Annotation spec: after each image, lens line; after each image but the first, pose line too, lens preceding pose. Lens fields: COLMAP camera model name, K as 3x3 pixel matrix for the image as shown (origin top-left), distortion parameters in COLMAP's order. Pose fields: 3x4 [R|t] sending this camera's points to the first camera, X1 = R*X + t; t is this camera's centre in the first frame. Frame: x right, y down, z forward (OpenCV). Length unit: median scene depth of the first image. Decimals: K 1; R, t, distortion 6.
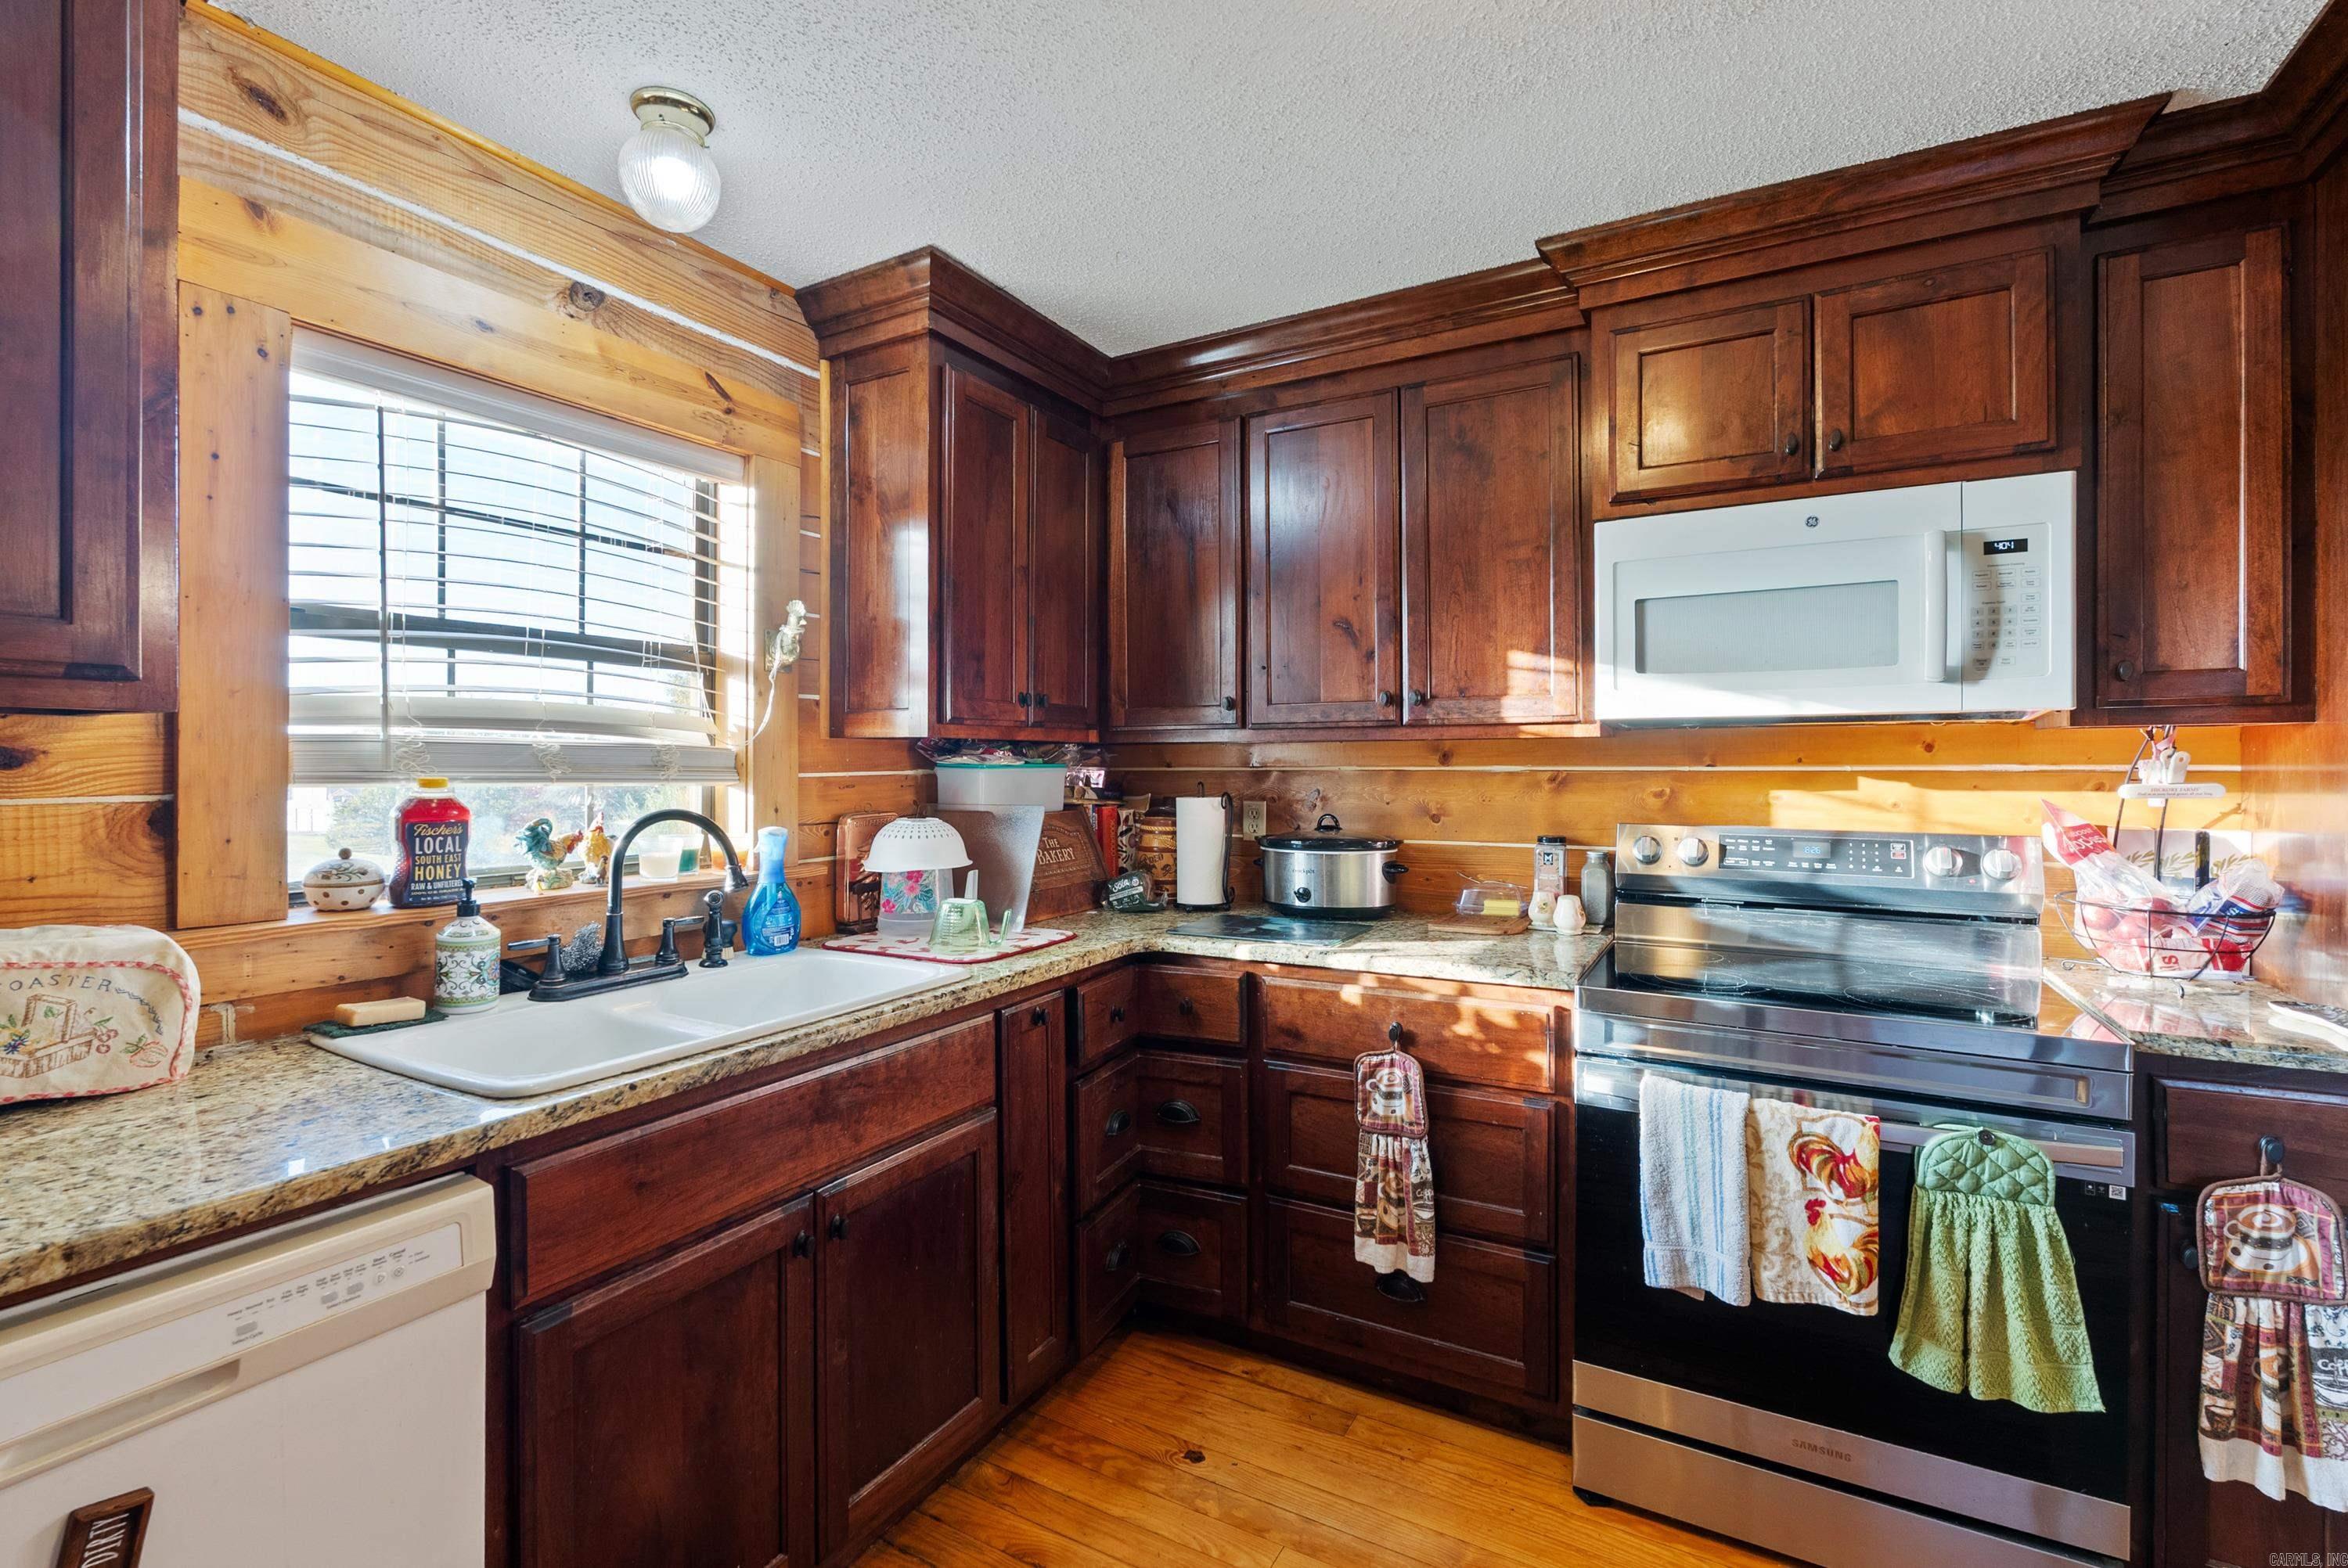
lens RADIAL K [[1044.0, 0, 1172.6], [0, 1044.0, 765.4], [0, 0, 1]] dist [-0.004117, 0.000430]
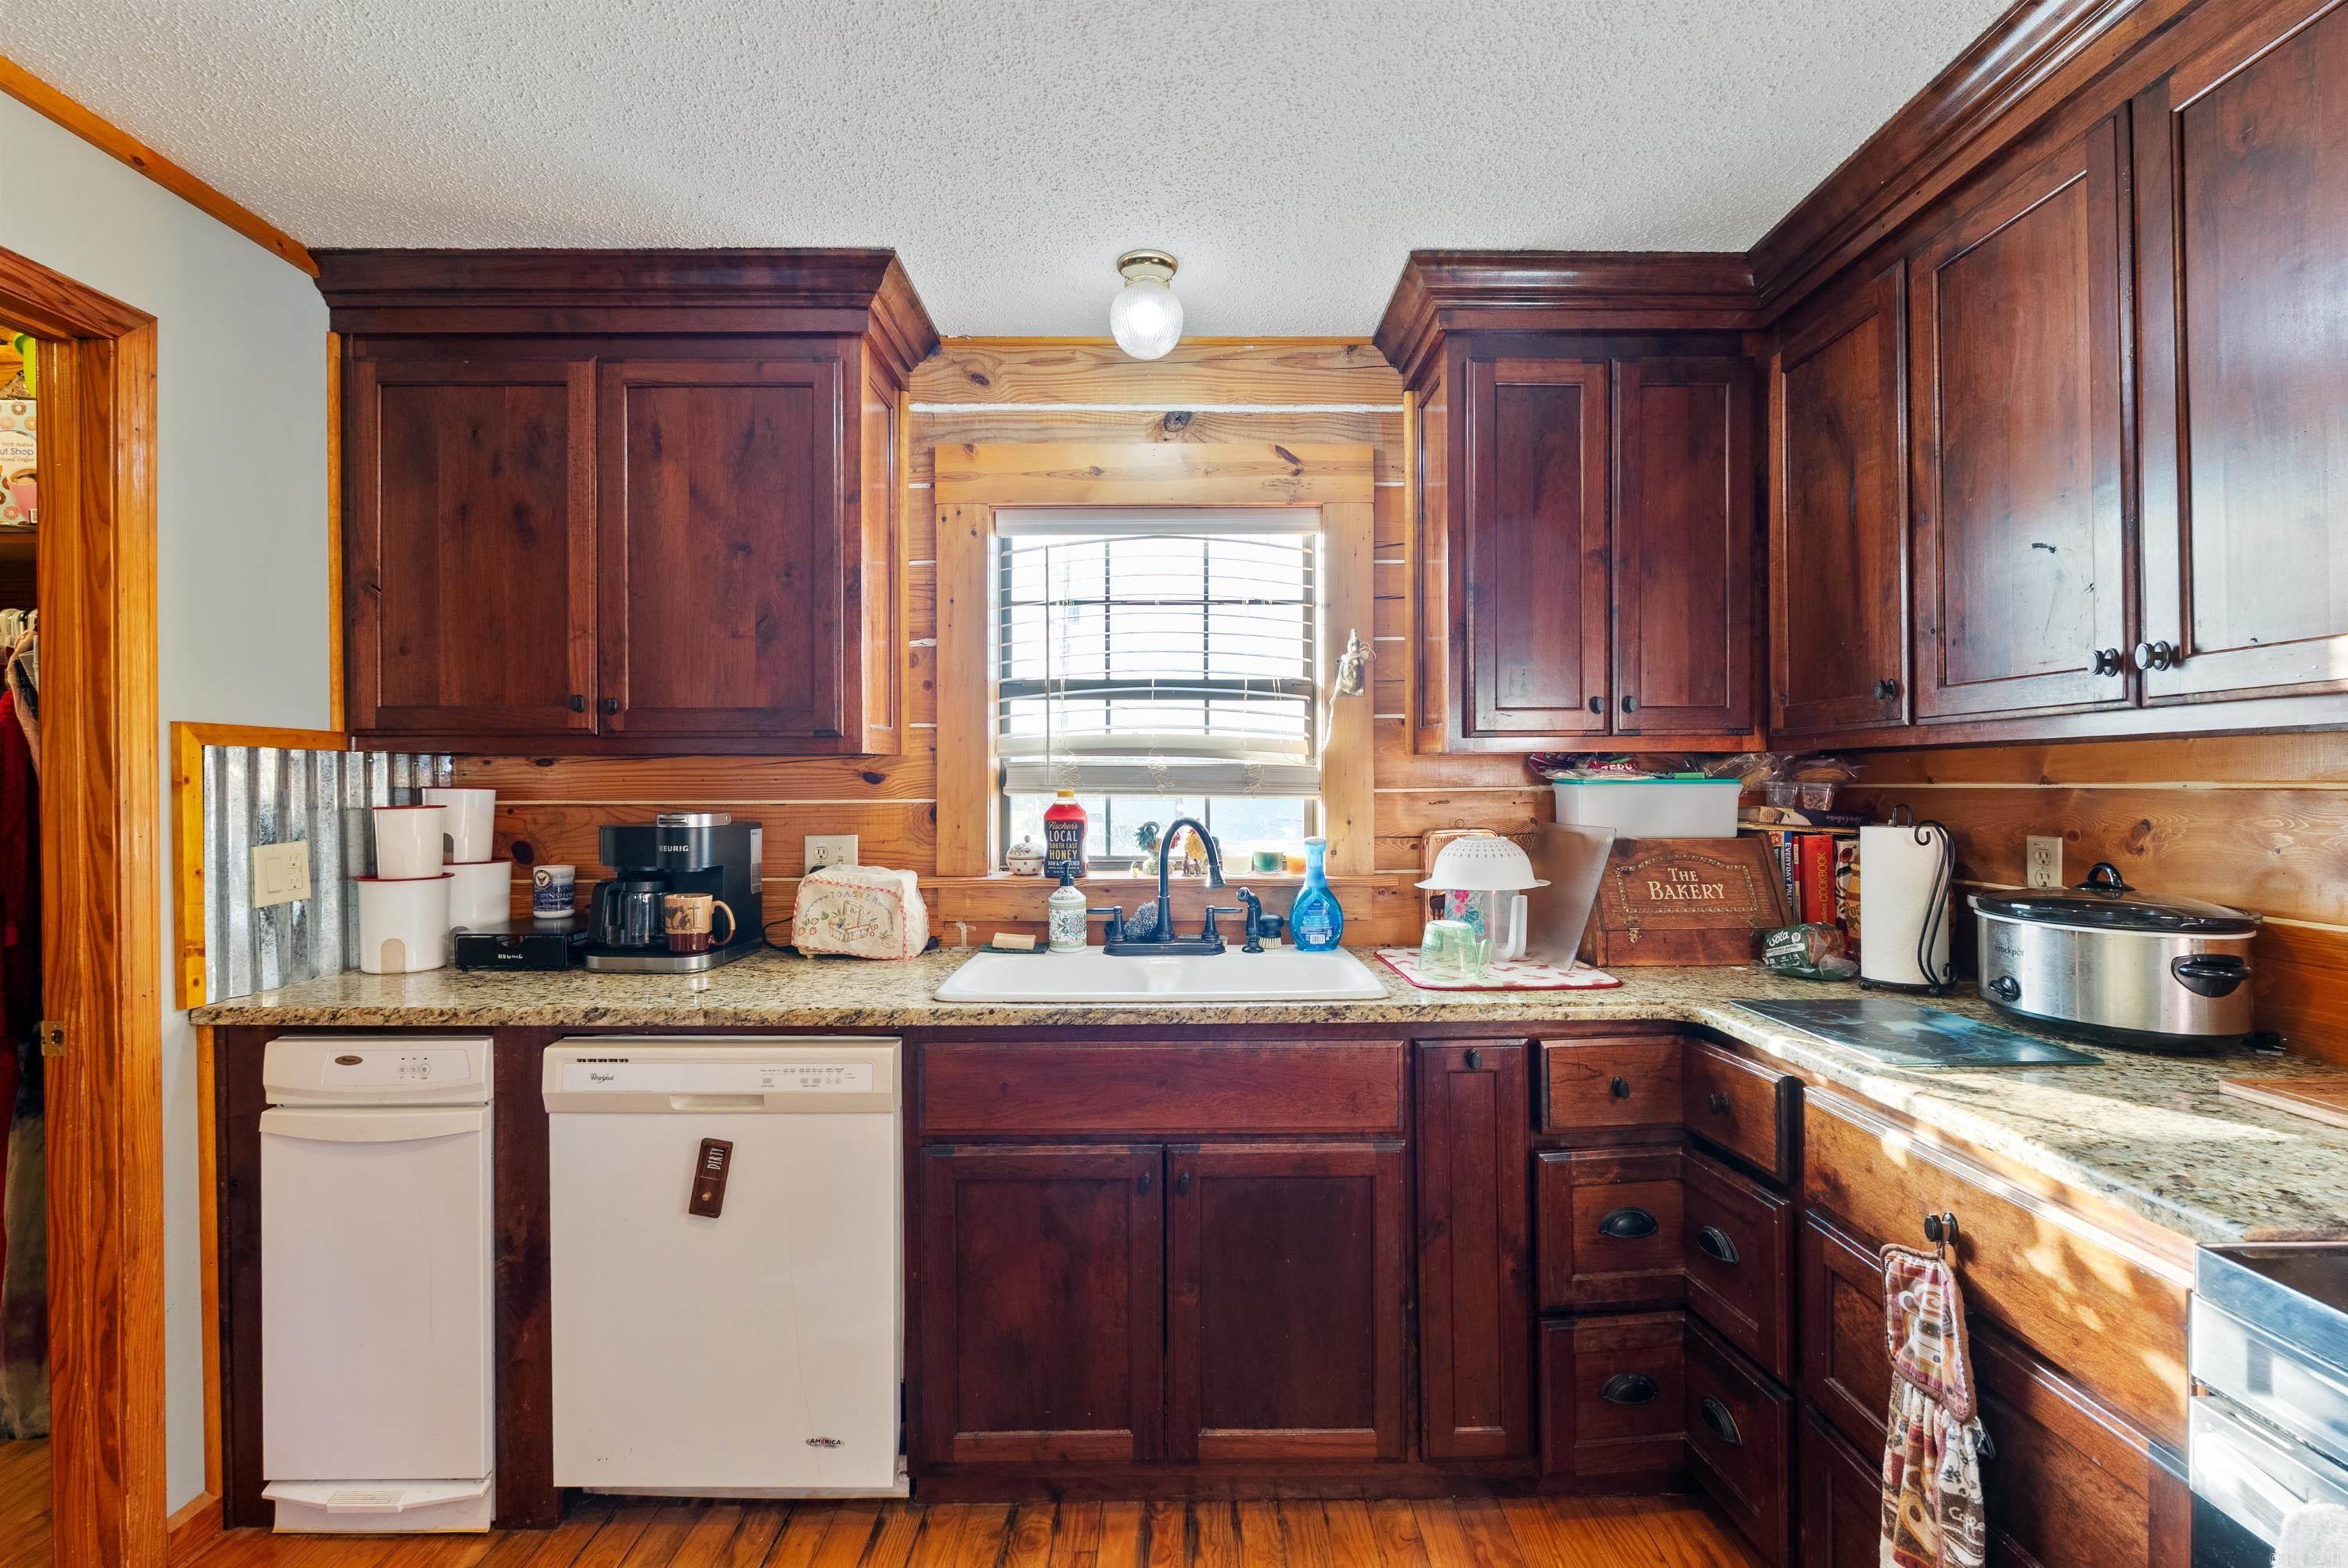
lens RADIAL K [[1031.7, 0, 1178.6], [0, 1031.7, 783.9], [0, 0, 1]] dist [-0.003927, 0.000393]
pose [[0.497467, 0.001238, -0.867482, 0.547569], [0.001649, 0.999996, 0.002373, -0.000169], [0.867482, -0.002611, 0.497463, 0.357169]]
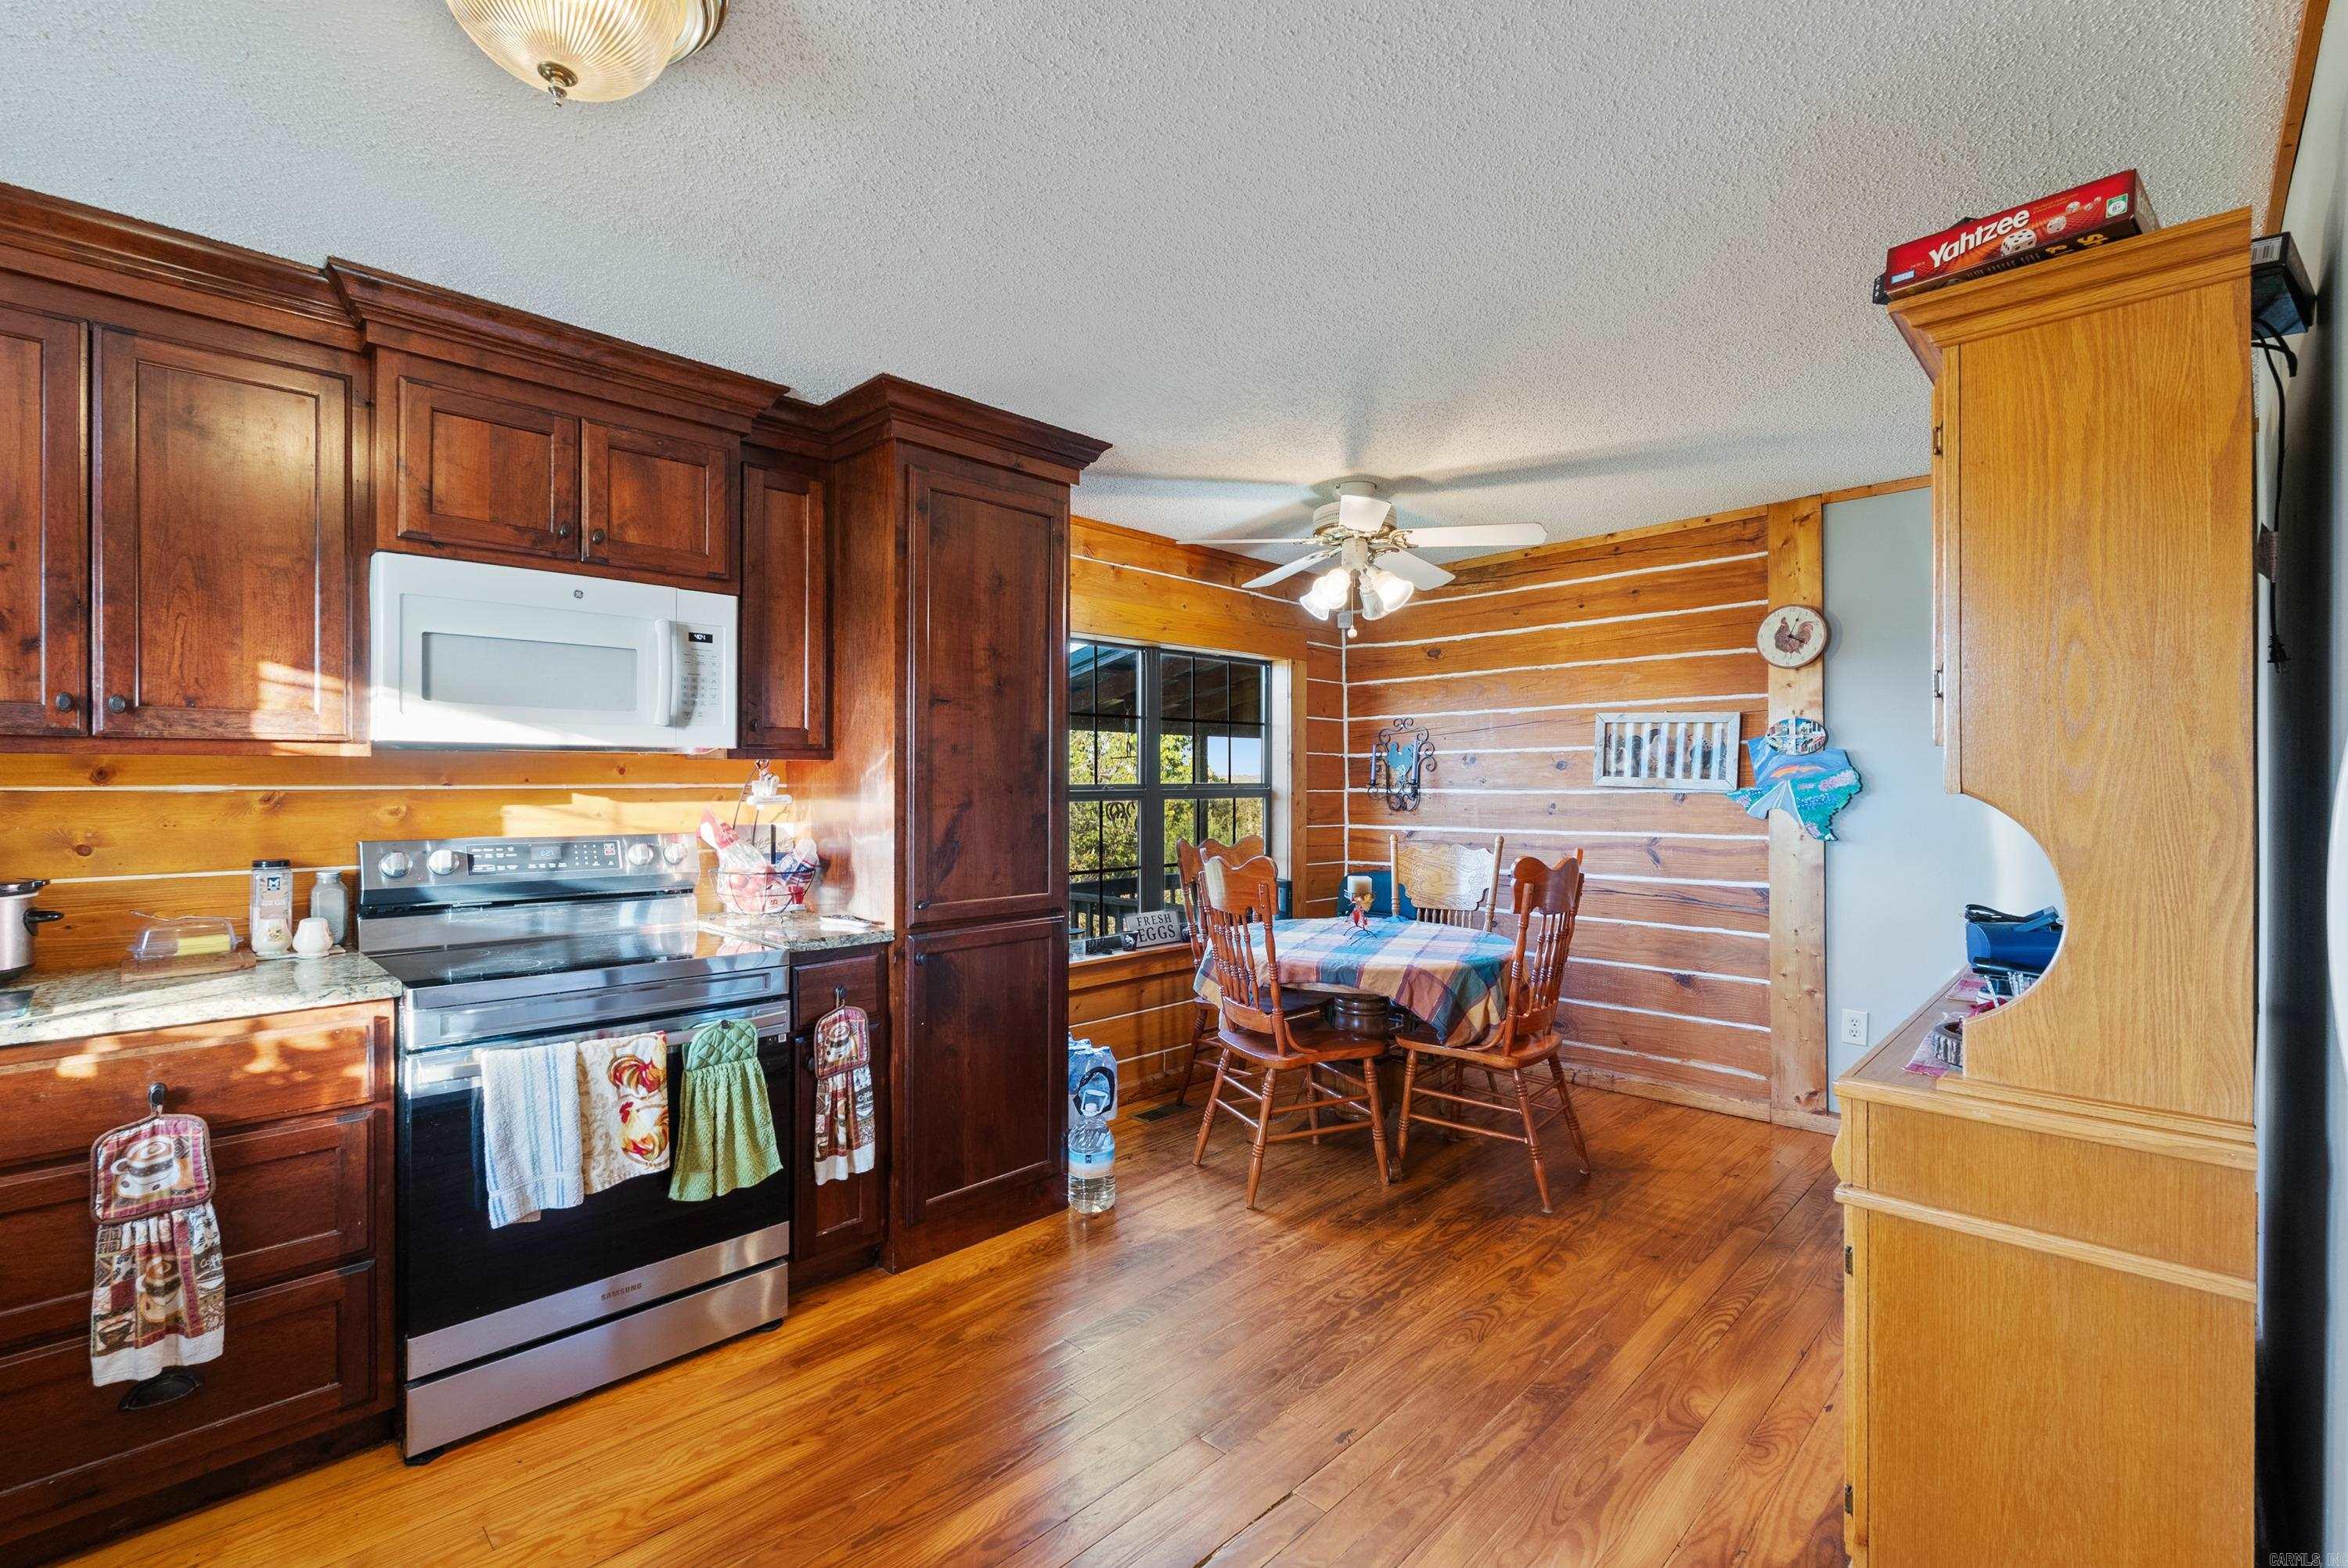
lens RADIAL K [[1031.7, 0, 1178.6], [0, 1031.7, 783.9], [0, 0, 1]] dist [-0.003927, 0.000393]
pose [[0.251572, -0.000025, 0.967839, -0.428604], [0.000818, 1.000000, -0.000186, 0.000240], [-0.967838, 0.000839, 0.251572, -0.031632]]
